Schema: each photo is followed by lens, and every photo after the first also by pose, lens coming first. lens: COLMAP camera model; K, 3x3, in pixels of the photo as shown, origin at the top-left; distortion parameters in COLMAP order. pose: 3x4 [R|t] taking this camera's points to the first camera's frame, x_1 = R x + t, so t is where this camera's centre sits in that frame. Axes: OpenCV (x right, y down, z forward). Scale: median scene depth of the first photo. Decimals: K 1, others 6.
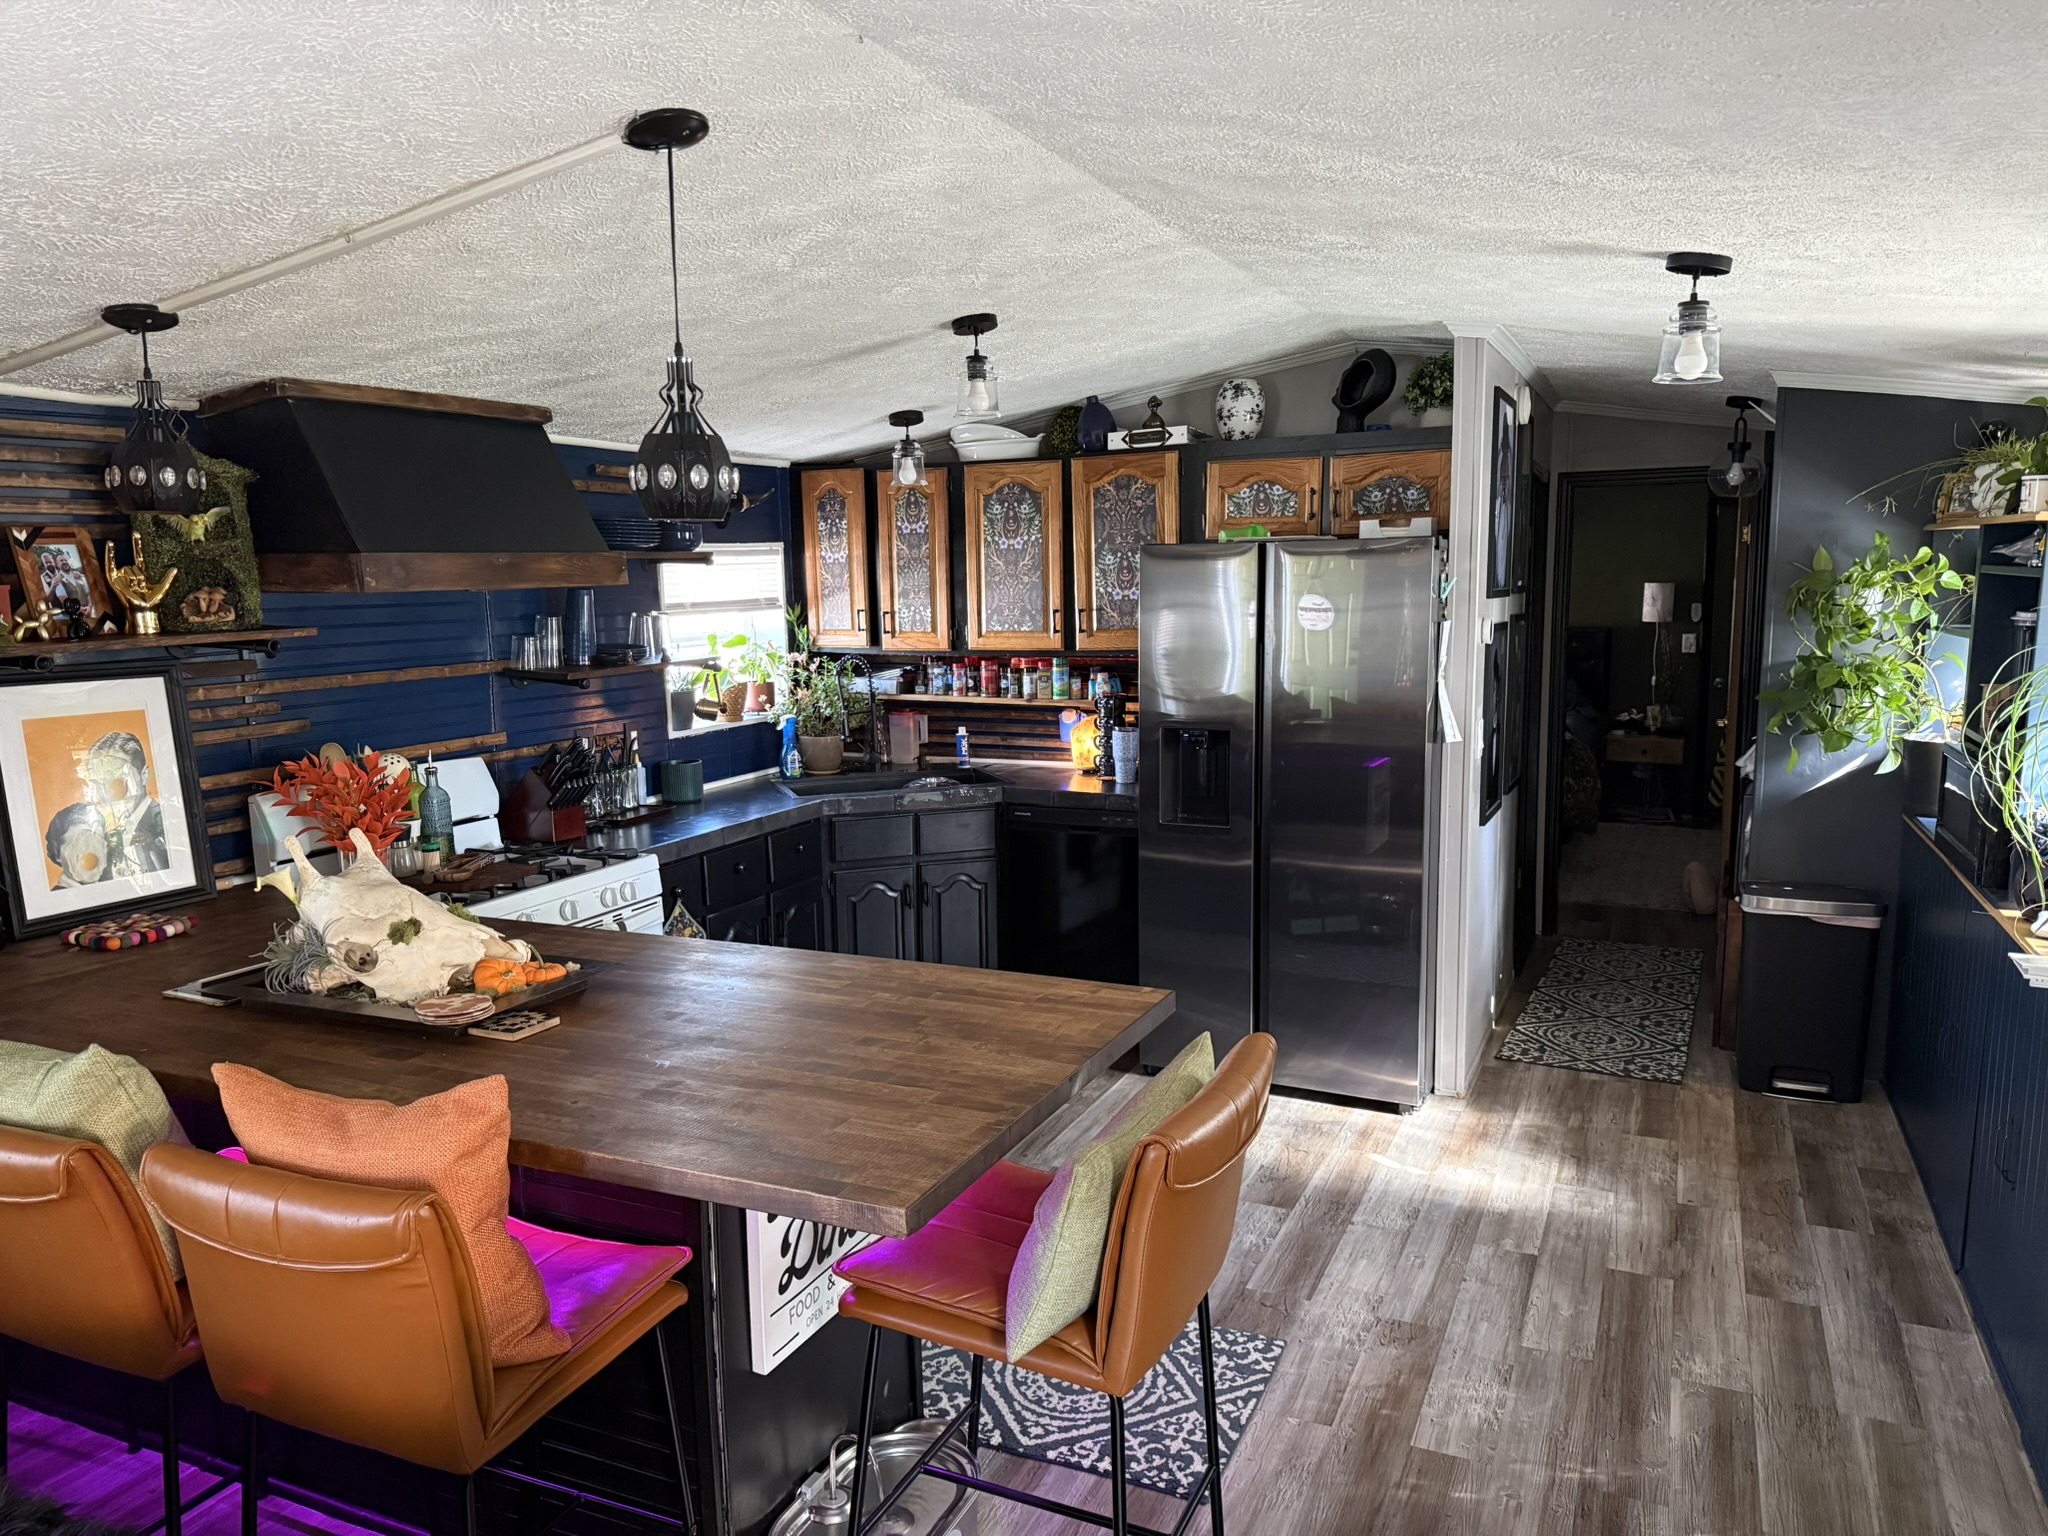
lens RADIAL K [[1421.7, 0, 1029.2], [0, 1421.7, 771.5], [0, 0, 1]] dist [0.049581, 0.000287]
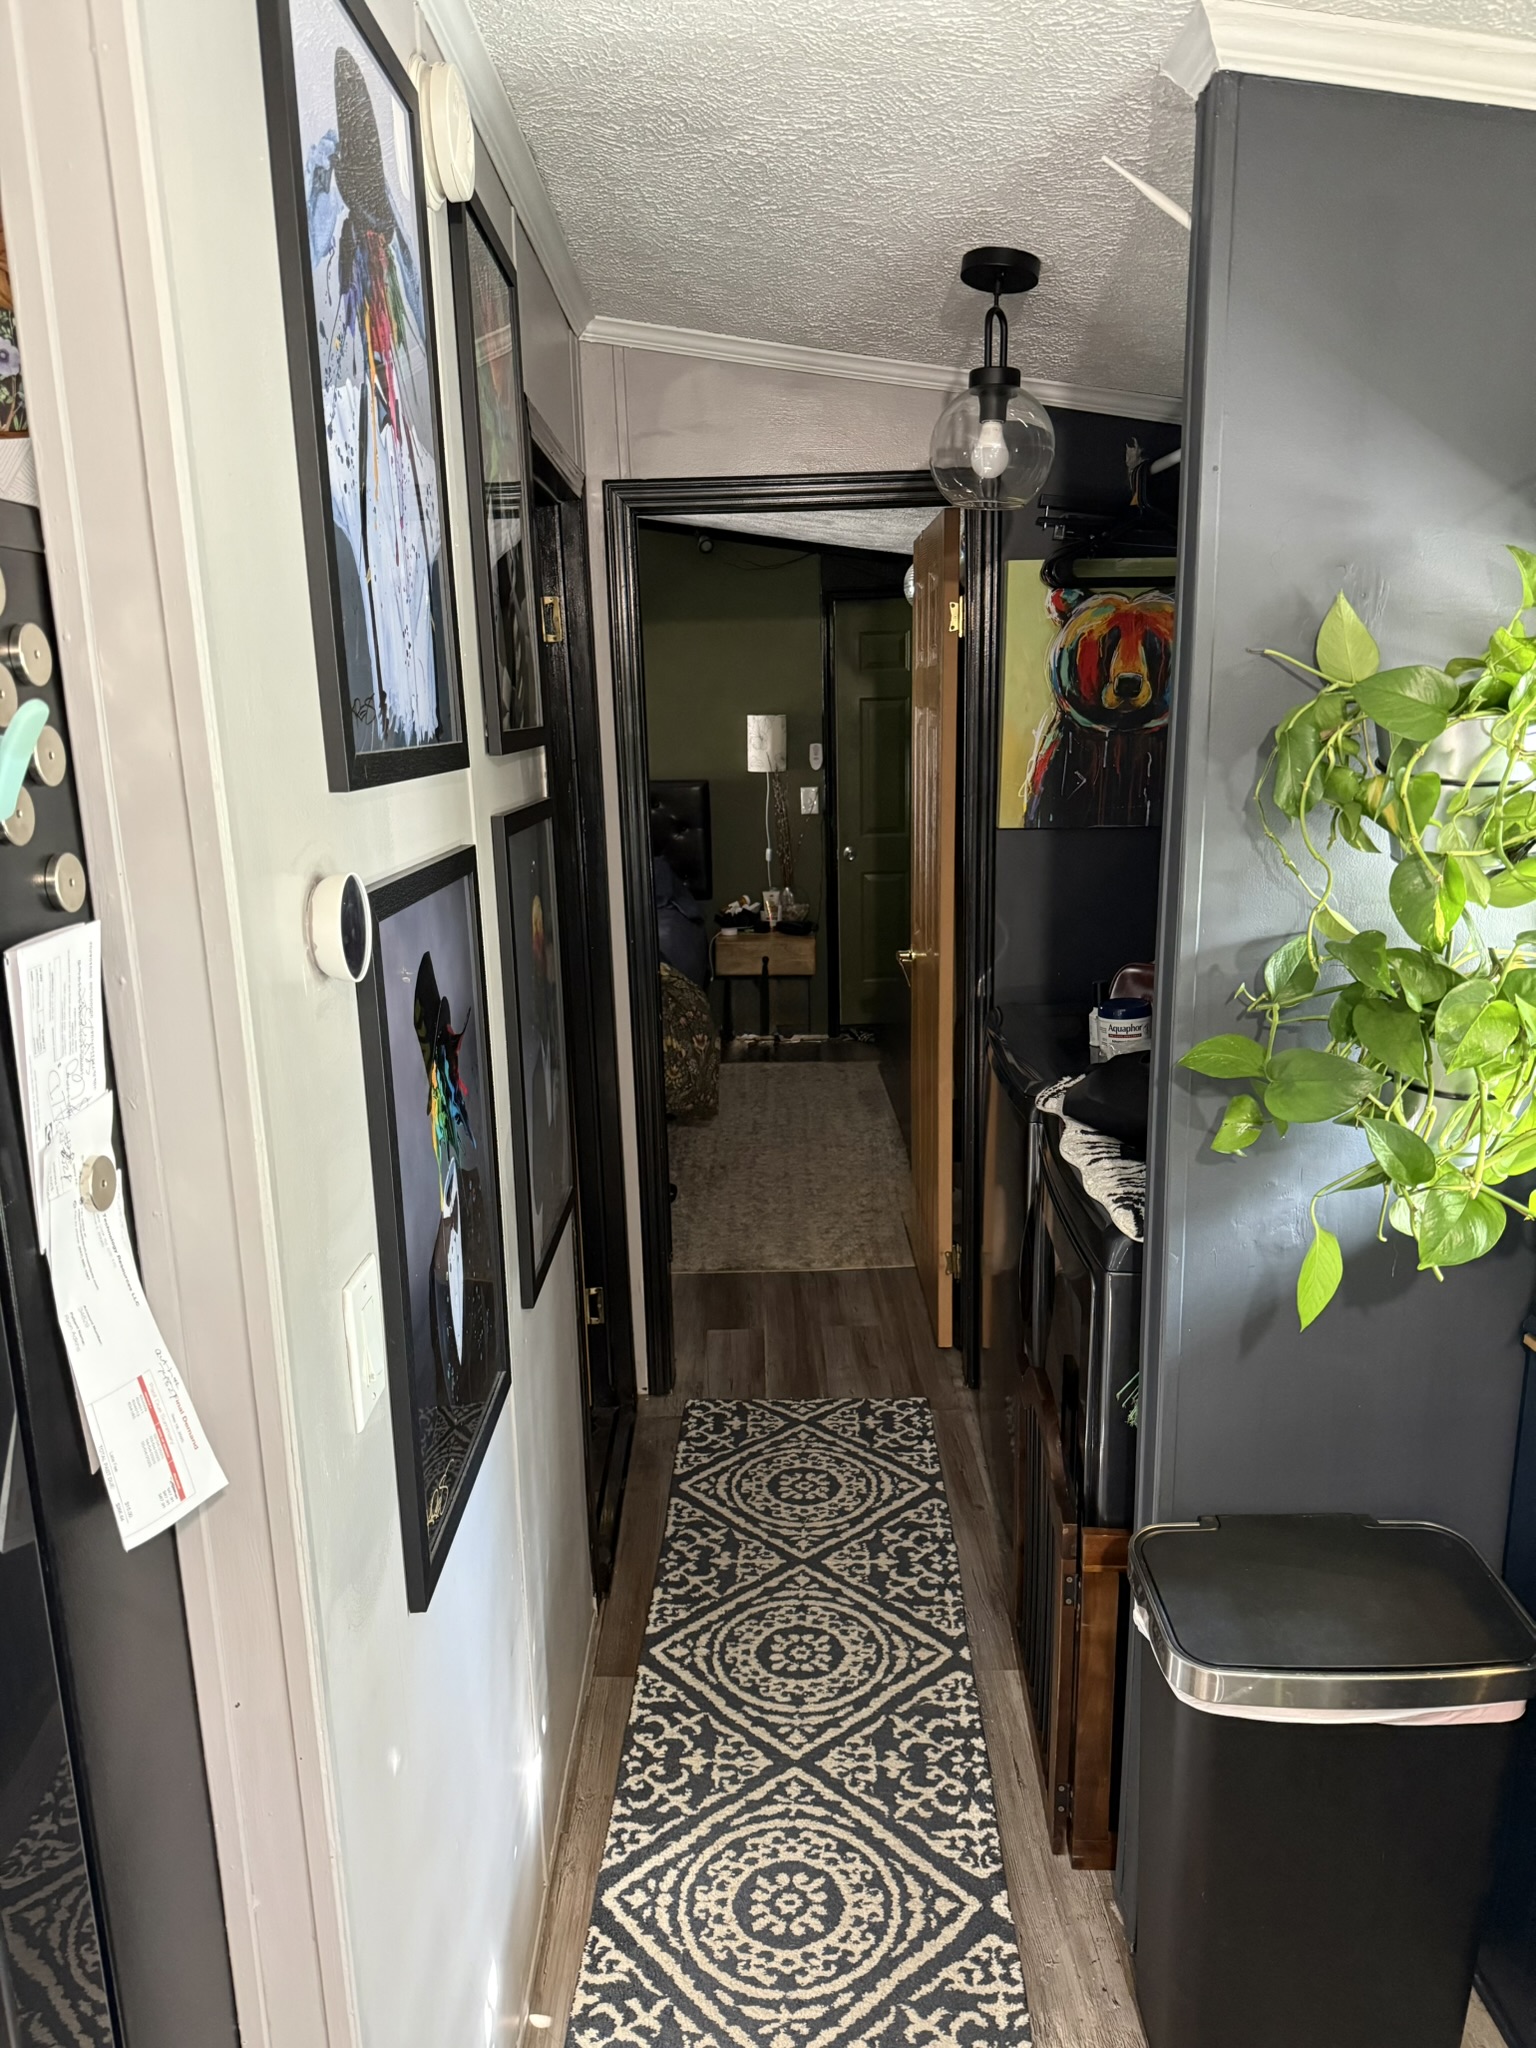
lens RADIAL K [[1421.7, 0, 770.5], [0, 1421.7, 1025.6], [0, 0, 1]] dist [0.049581, 0.000287]
pose [[0.903864, -0.104853, 0.414771, 0.177593], [0.070182, 0.992707, 0.098013, -0.062904], [-0.422023, -0.059481, 0.904632, 0.468797]]
